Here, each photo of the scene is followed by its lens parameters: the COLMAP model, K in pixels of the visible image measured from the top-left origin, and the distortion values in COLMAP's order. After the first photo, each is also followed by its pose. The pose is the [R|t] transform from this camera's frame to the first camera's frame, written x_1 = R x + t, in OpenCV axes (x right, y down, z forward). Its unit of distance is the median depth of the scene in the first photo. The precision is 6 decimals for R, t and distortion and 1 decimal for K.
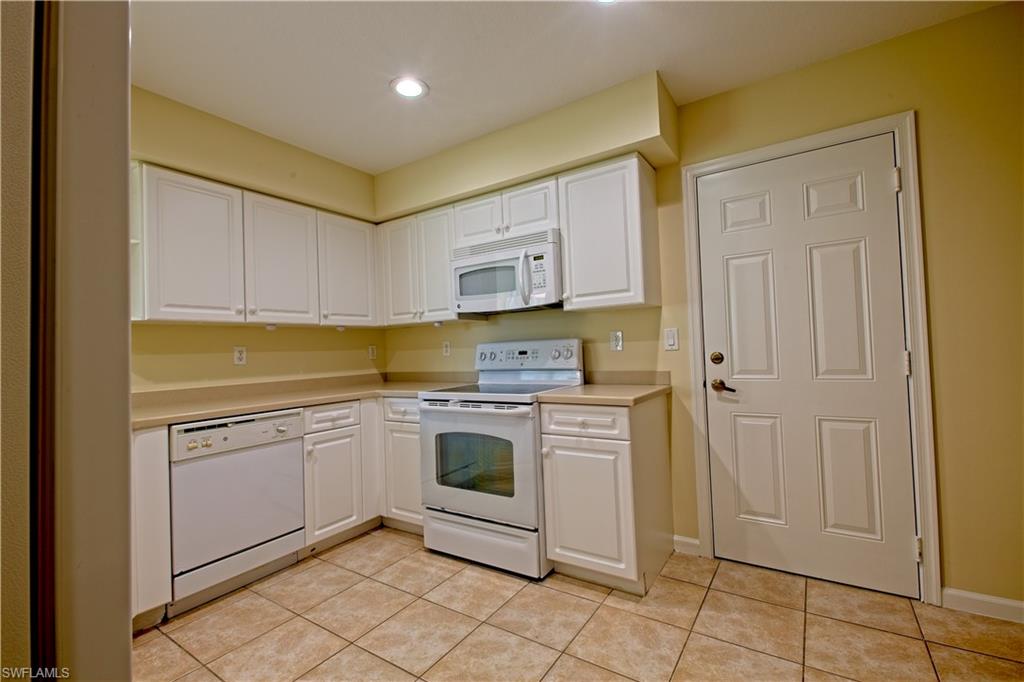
lens RADIAL K [[449.0, 0, 509.5], [0, 449.0, 340.0], [0, 0, 1]] dist [0.007154, -0.004157]
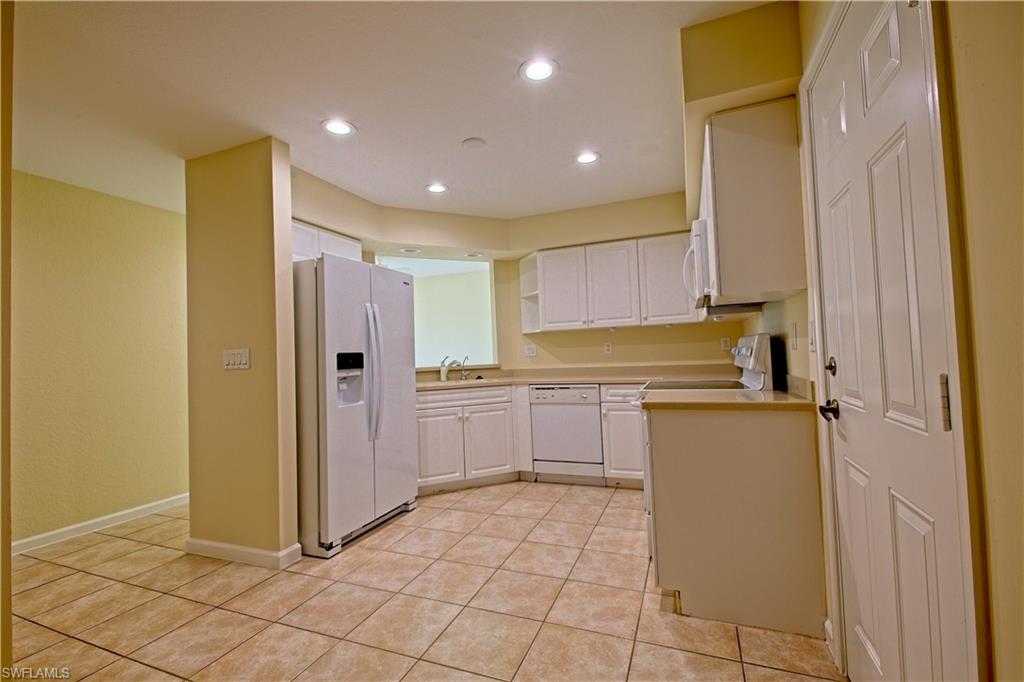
lens RADIAL K [[449.0, 0, 507.6], [0, 449.0, 338.5], [0, 0, 1]] dist [0.007154, -0.004157]
pose [[0.199049, -0.007336, -0.979962, 1.110121], [0.052433, 0.998619, 0.003175, -0.027435], [0.978586, -0.052014, 0.199159, 0.475051]]
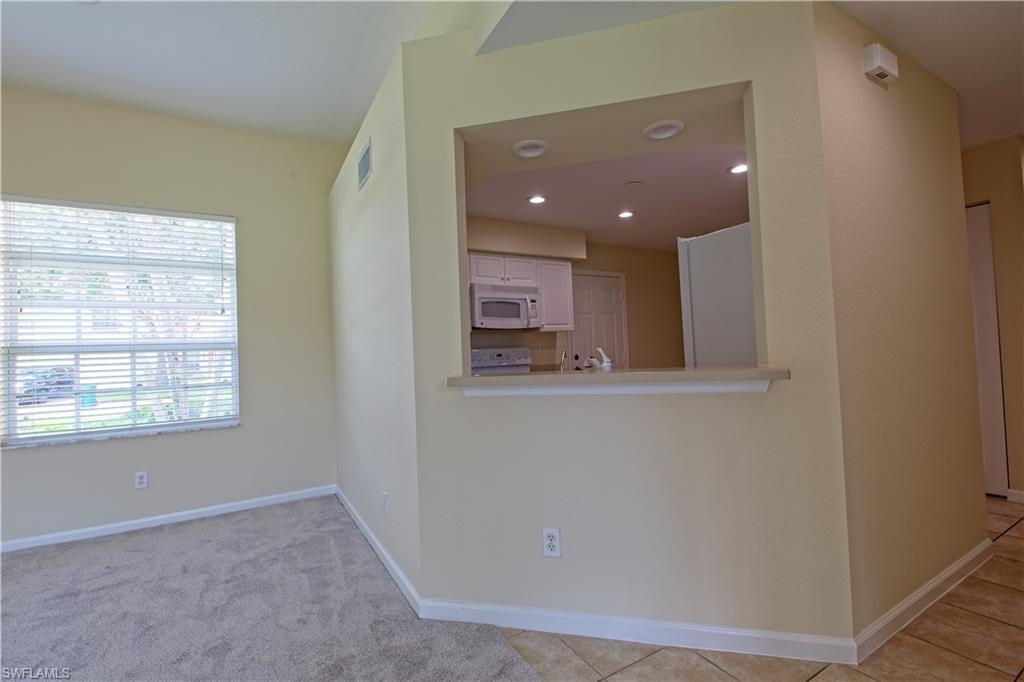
lens RADIAL K [[449.0, 0, 510.1], [0, 449.0, 344.6], [0, 0, 1]] dist [0.007154, -0.004157]
pose [[0.434591, 0.038244, 0.899815, -1.468270], [0.010298, 0.998822, -0.047425, 0.069797], [-0.900569, 0.029877, 0.433685, 0.281145]]
